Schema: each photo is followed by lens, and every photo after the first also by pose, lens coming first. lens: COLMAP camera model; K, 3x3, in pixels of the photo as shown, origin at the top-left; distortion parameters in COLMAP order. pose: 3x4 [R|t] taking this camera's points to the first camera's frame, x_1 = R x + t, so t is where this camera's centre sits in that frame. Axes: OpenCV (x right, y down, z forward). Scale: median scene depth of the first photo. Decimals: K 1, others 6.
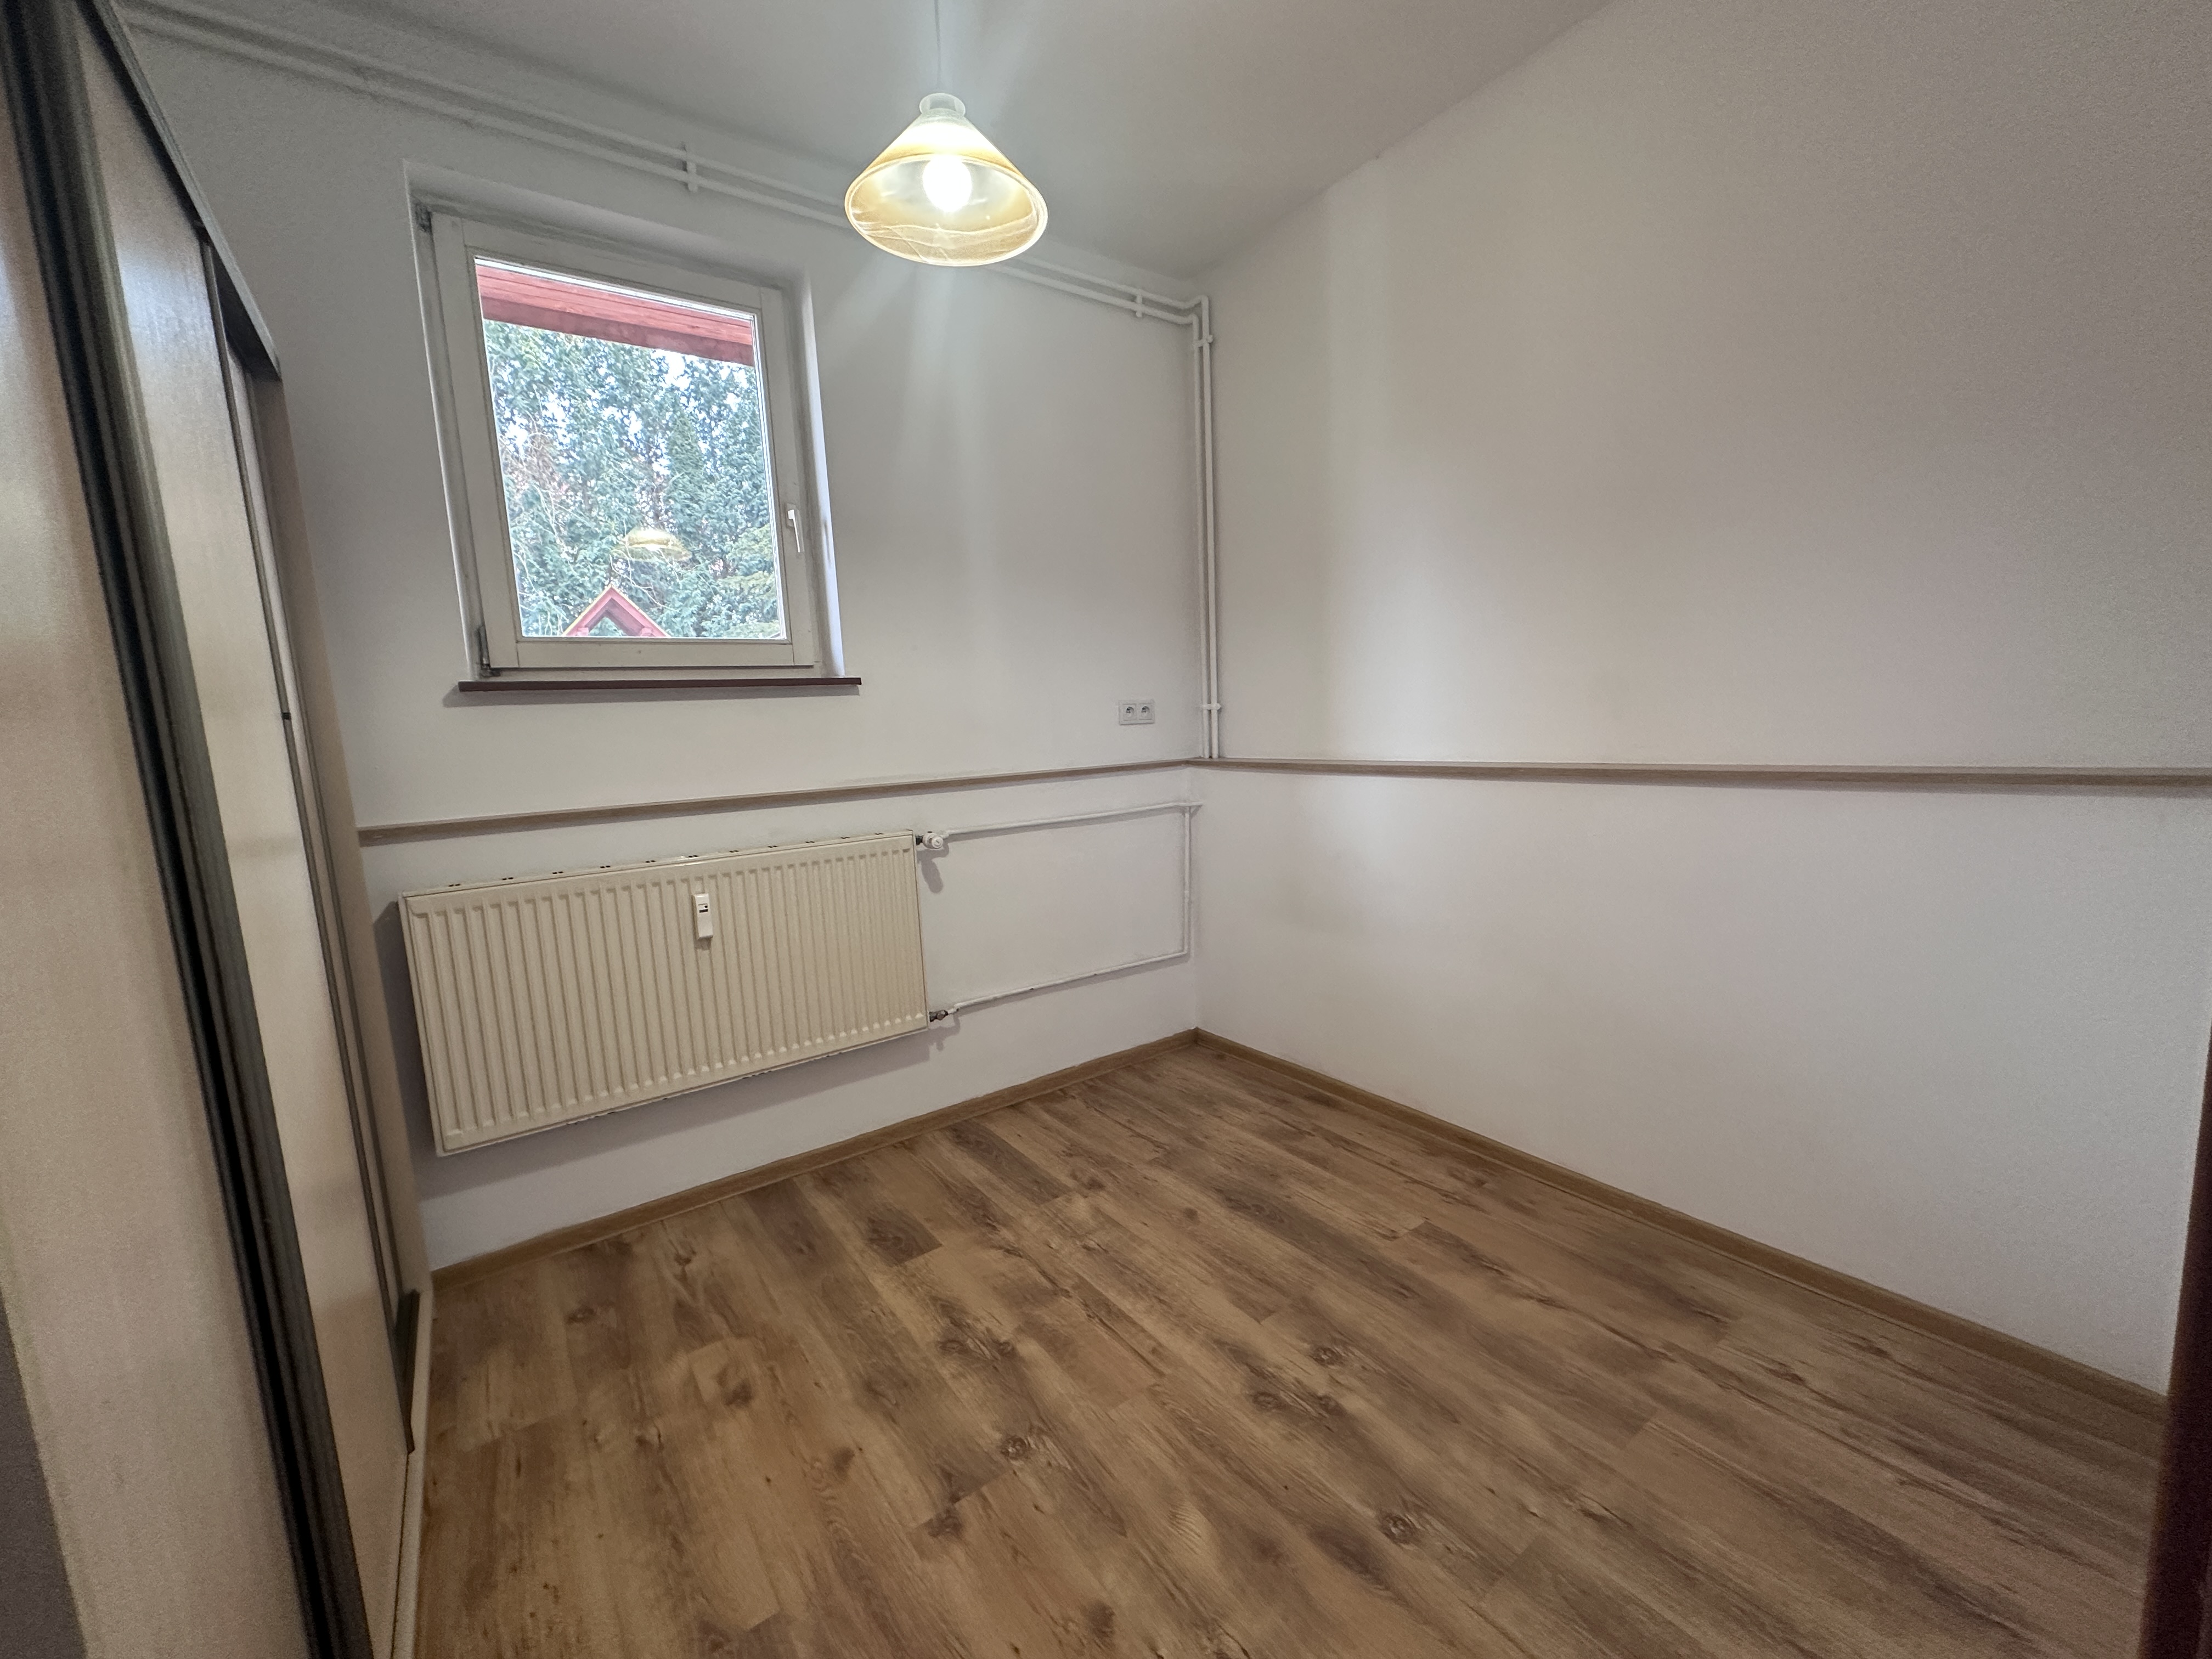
lens RADIAL K [[881.7, 0, 1111.3], [0, 881.7, 837.8], [0, 0, 1]] dist [0.000133, -0.000360]
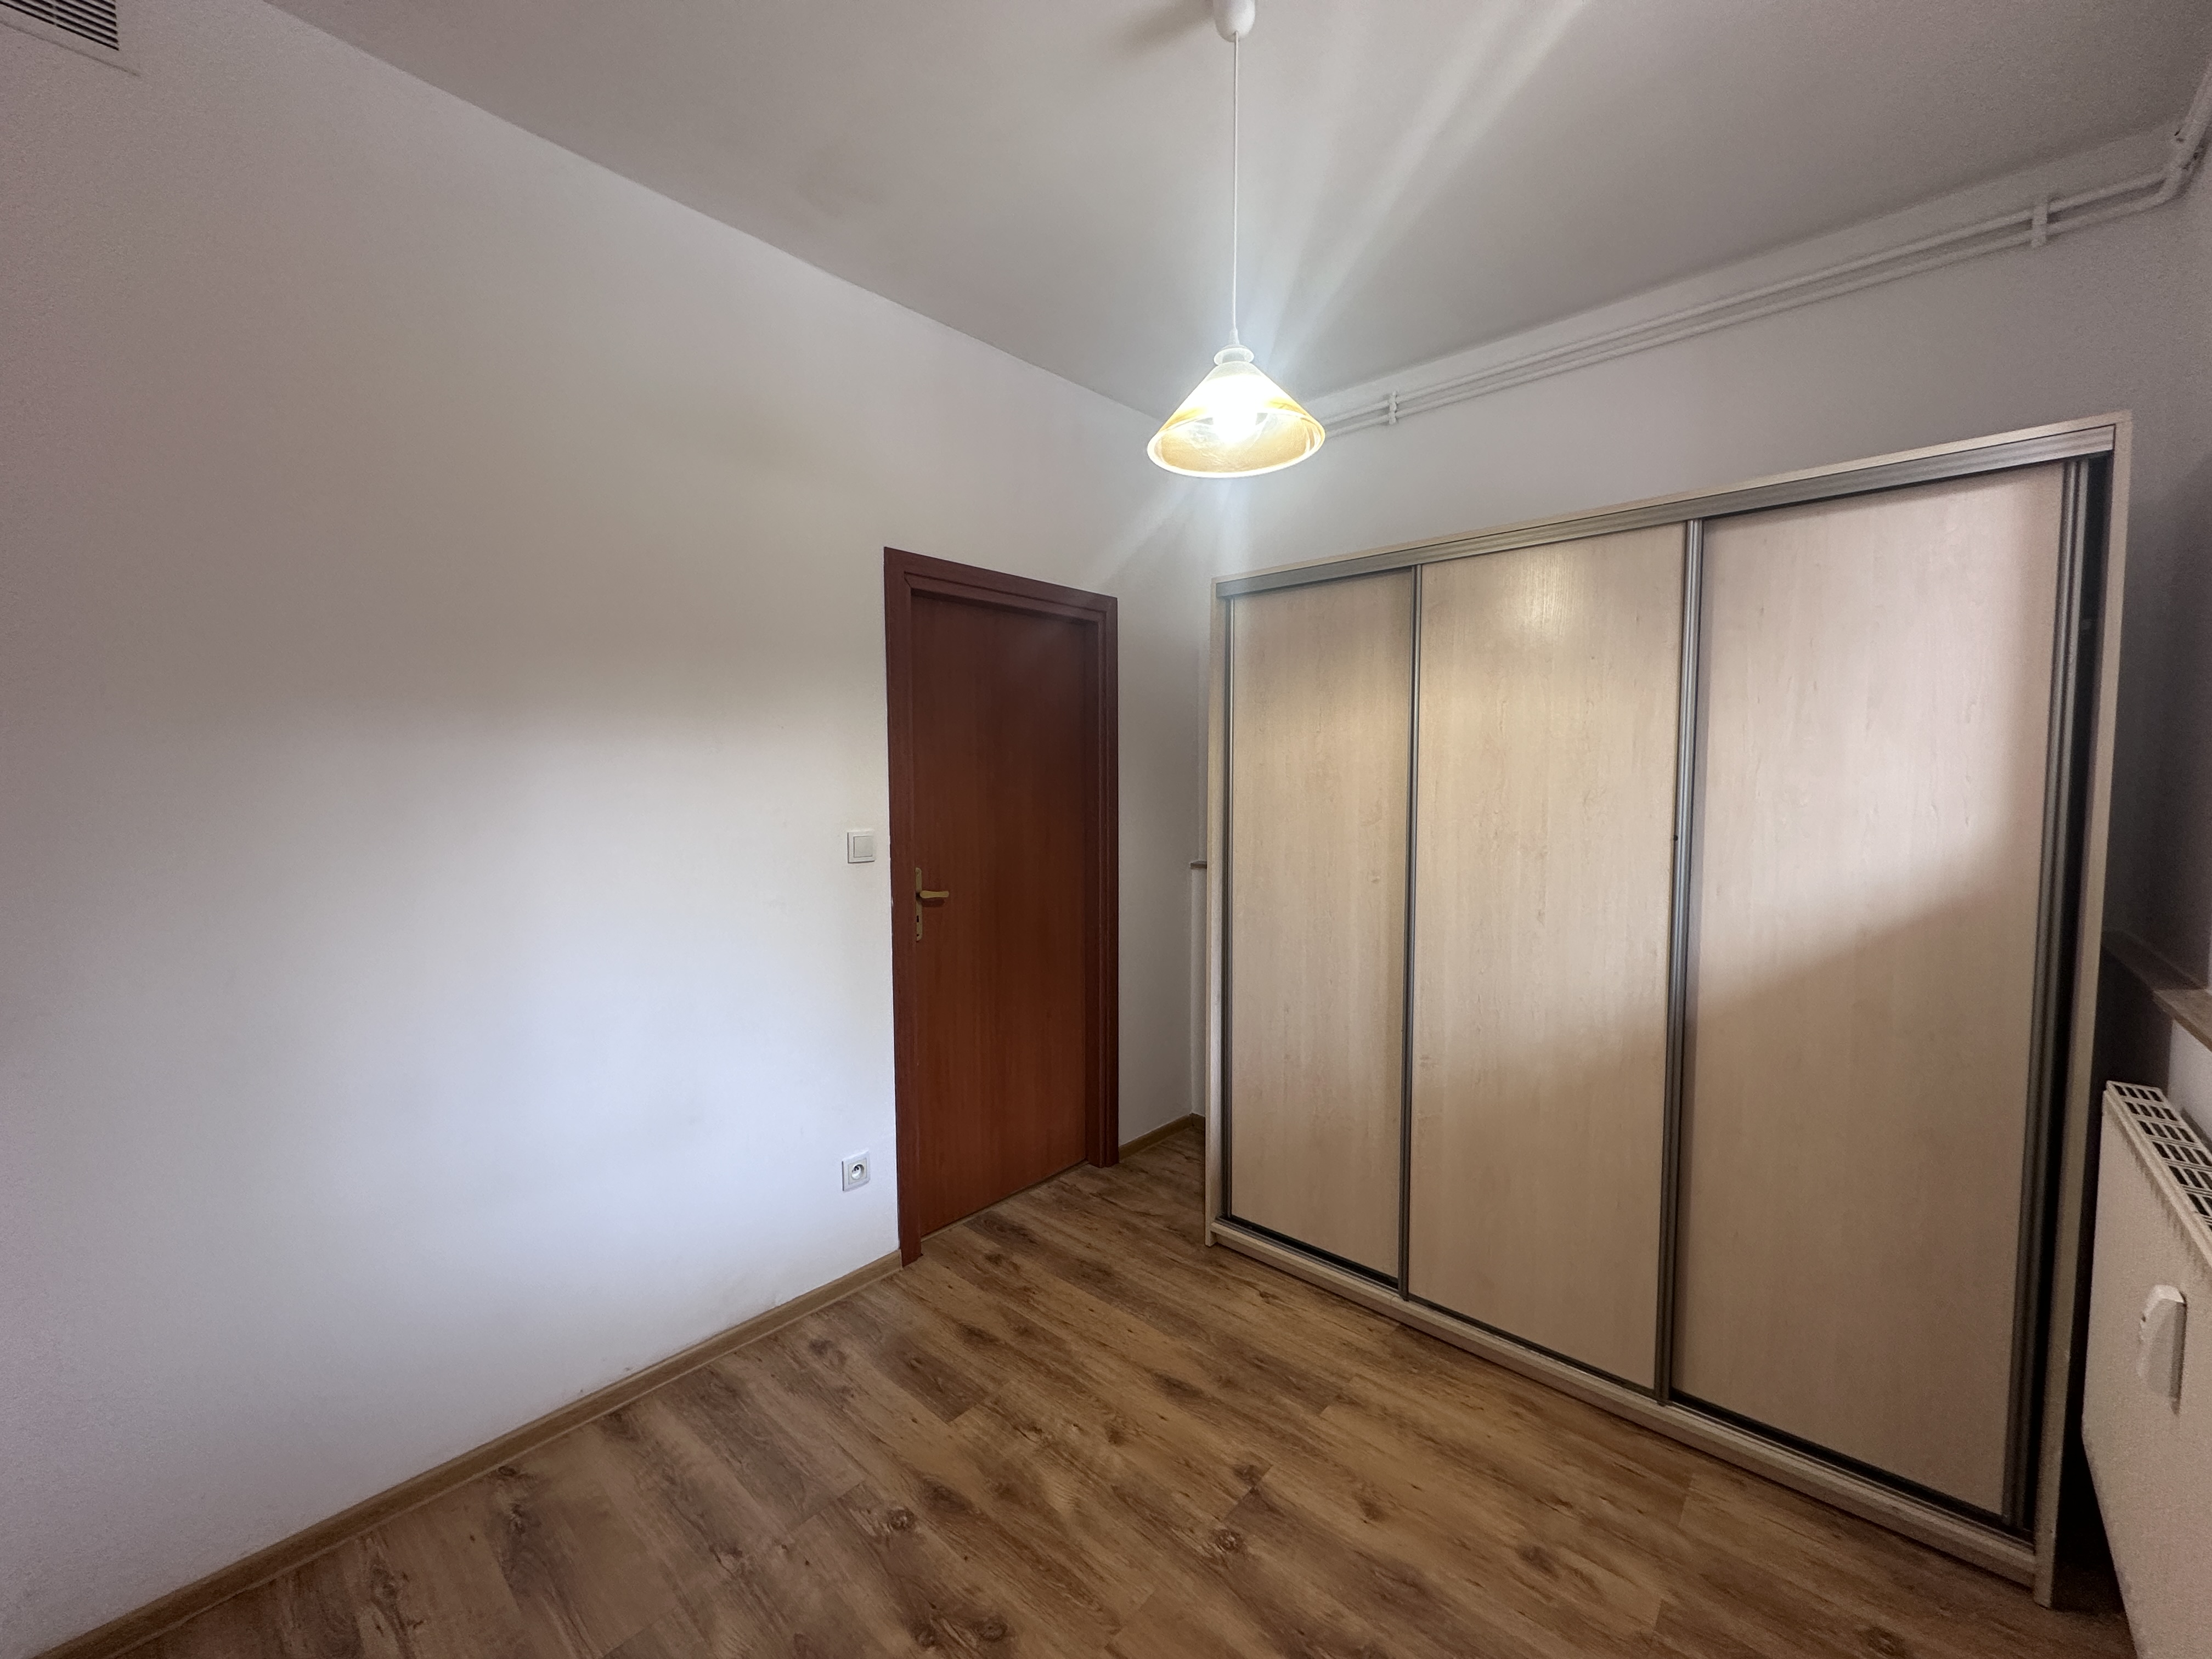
lens RADIAL K [[881.7, 0, 1102.3], [0, 881.7, 822.6], [0, 0, 1]] dist [0.000133, -0.000360]
pose [[-0.979100, 0.061850, -0.193747, 0.209578], [0.023628, 0.980778, 0.193693, -0.409455], [0.202003, 0.185067, -0.961741, 1.940147]]
